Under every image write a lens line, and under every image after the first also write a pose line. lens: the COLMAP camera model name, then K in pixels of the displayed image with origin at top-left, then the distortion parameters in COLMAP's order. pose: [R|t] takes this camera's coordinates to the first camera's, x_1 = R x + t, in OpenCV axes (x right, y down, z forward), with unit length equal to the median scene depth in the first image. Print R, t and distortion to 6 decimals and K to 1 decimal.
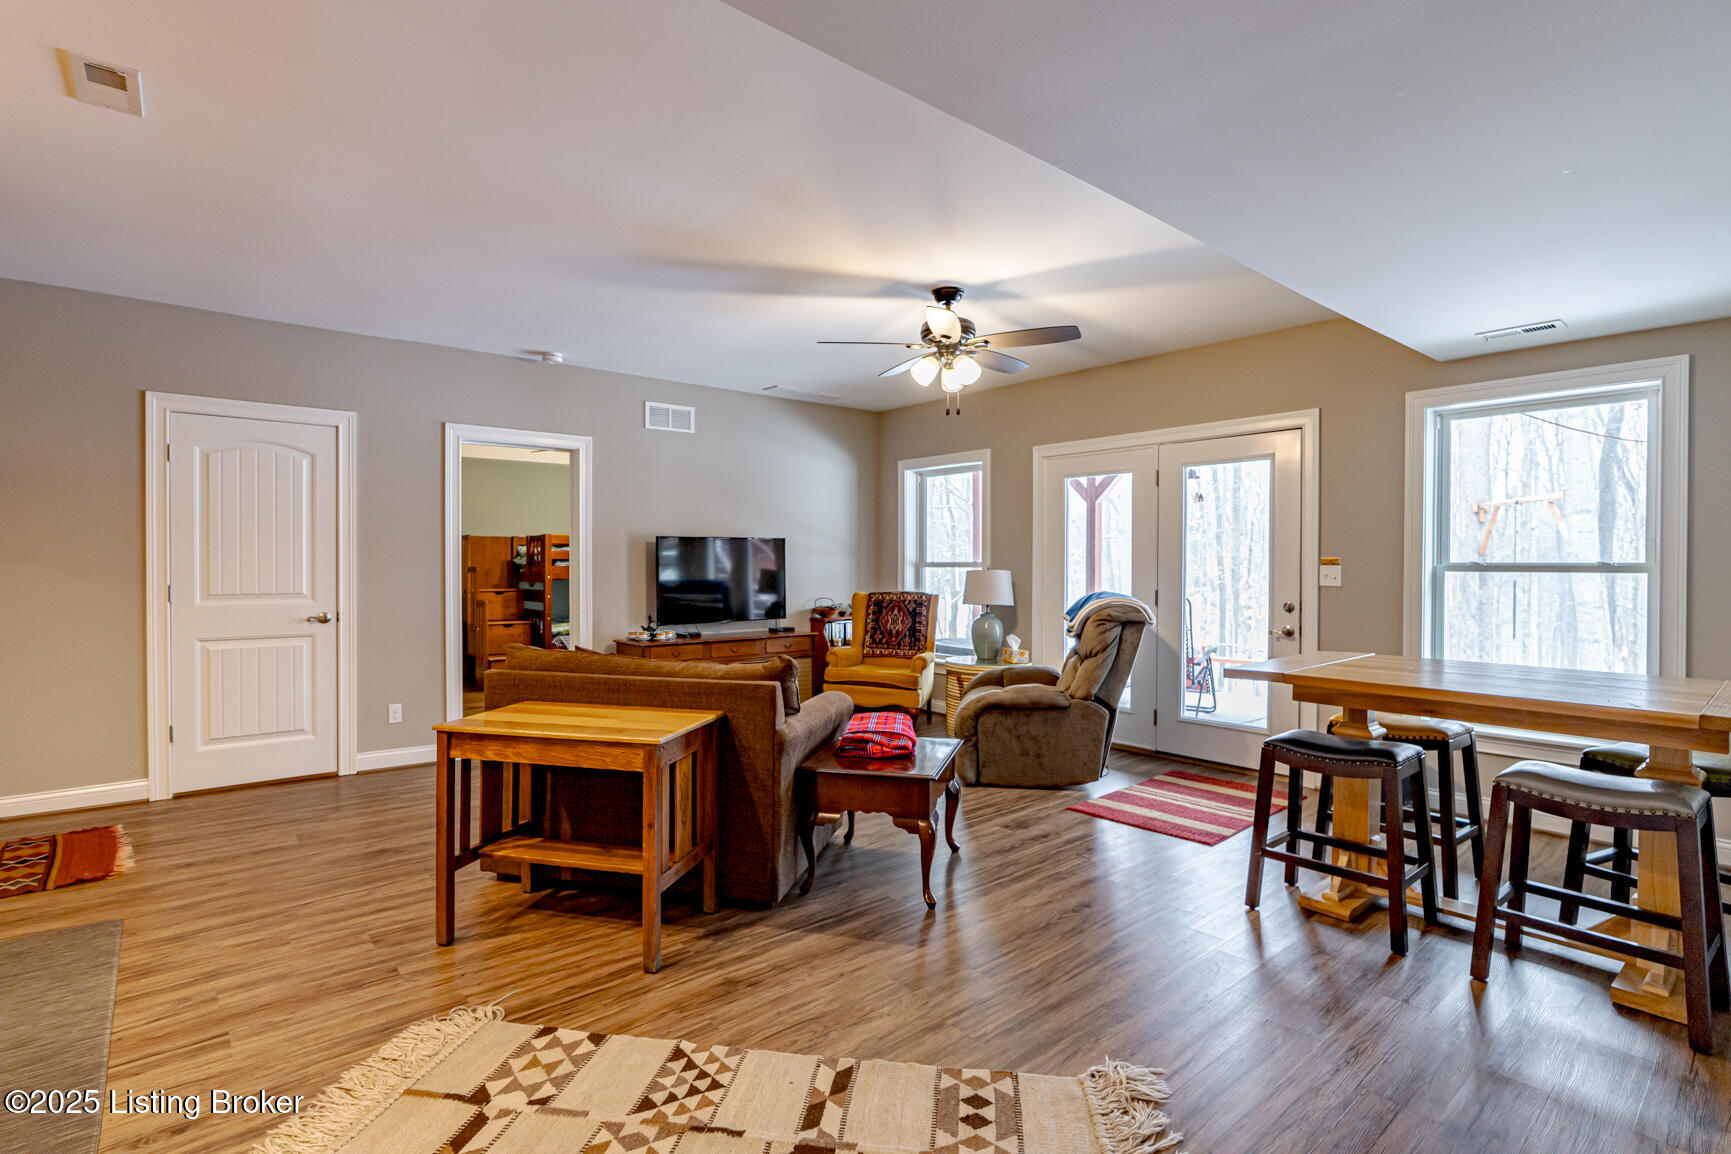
lens RADIAL K [[816.5, 0, 866.7], [0, 816.5, 579.6], [0, 0, 1]] dist [-0.015994, 0.000245]
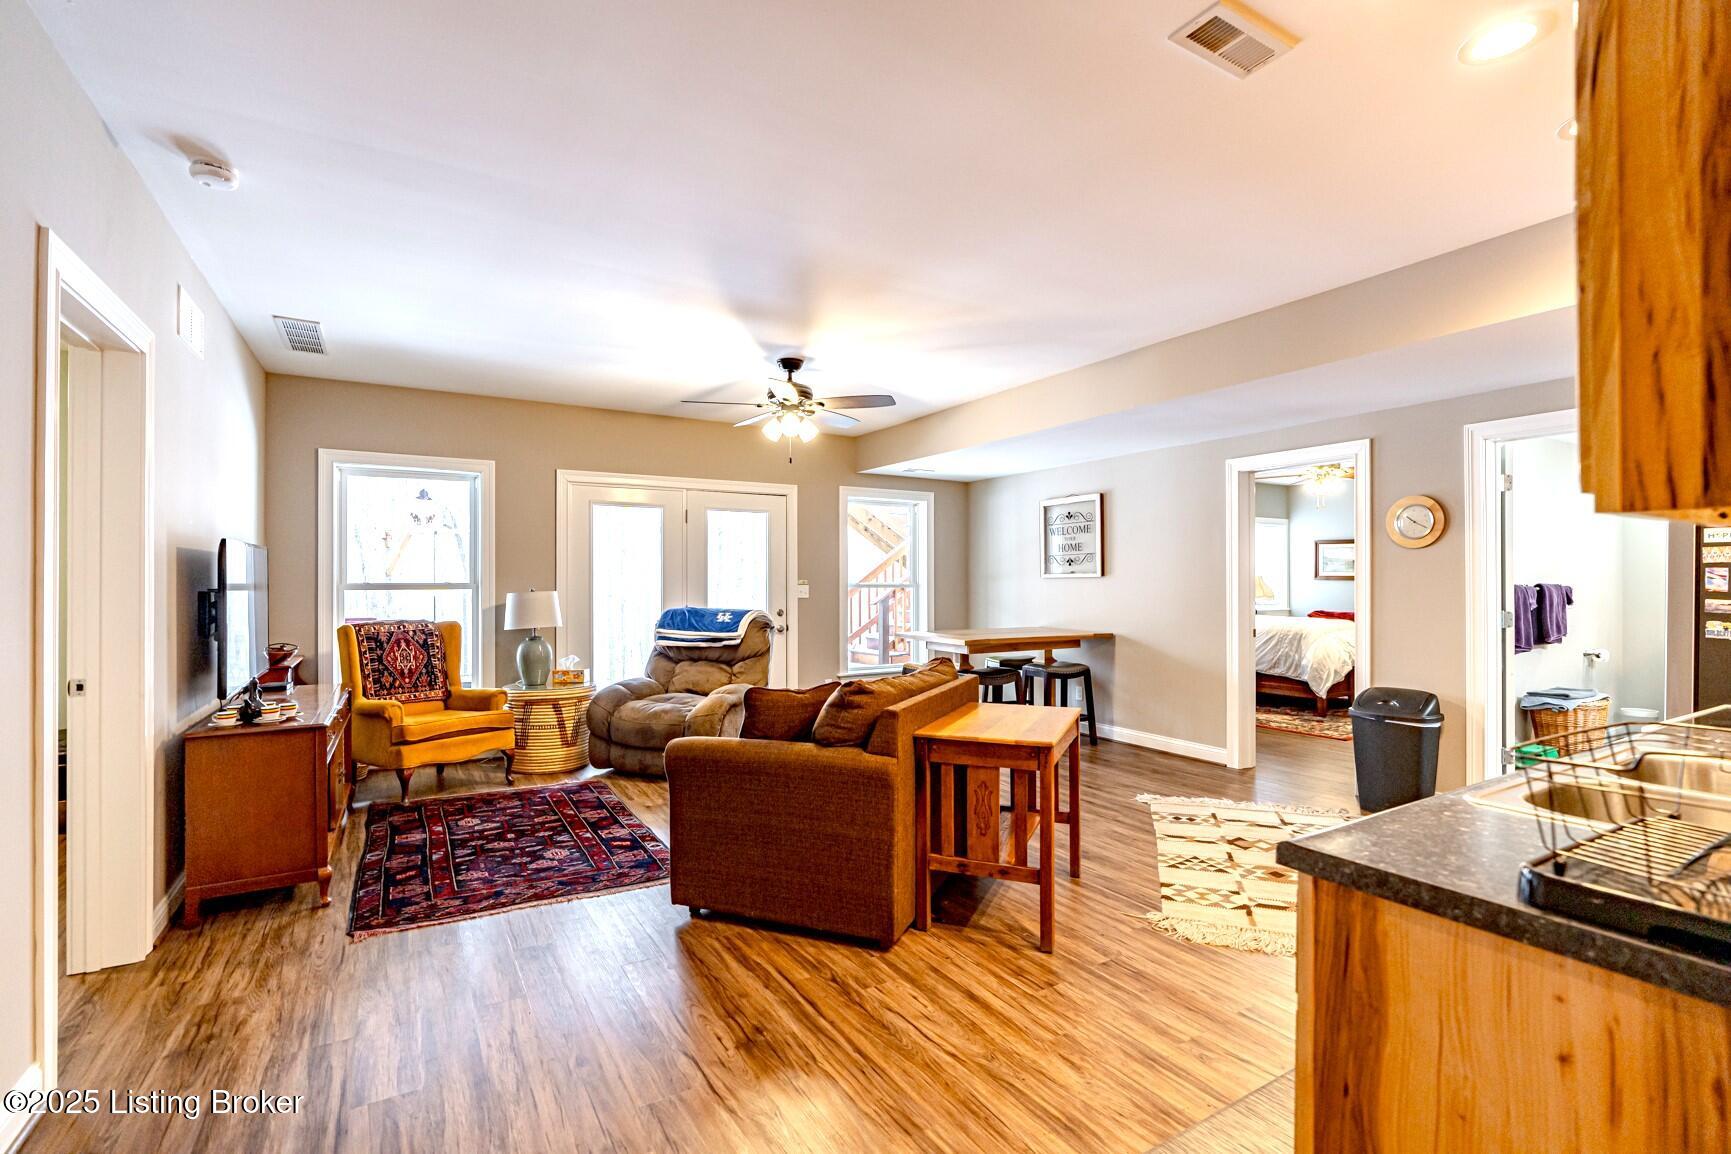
lens RADIAL K [[779.5, 0, 867.3], [0, 779.5, 574.0], [0, 0, 1]] dist [-0.001981, 0.000611]
pose [[0.165757, 0.007642, 0.986137, -1.983876], [0.019882, 0.999741, -0.011089, -0.040718], [-0.985966, 0.021445, 0.165562, 1.340051]]
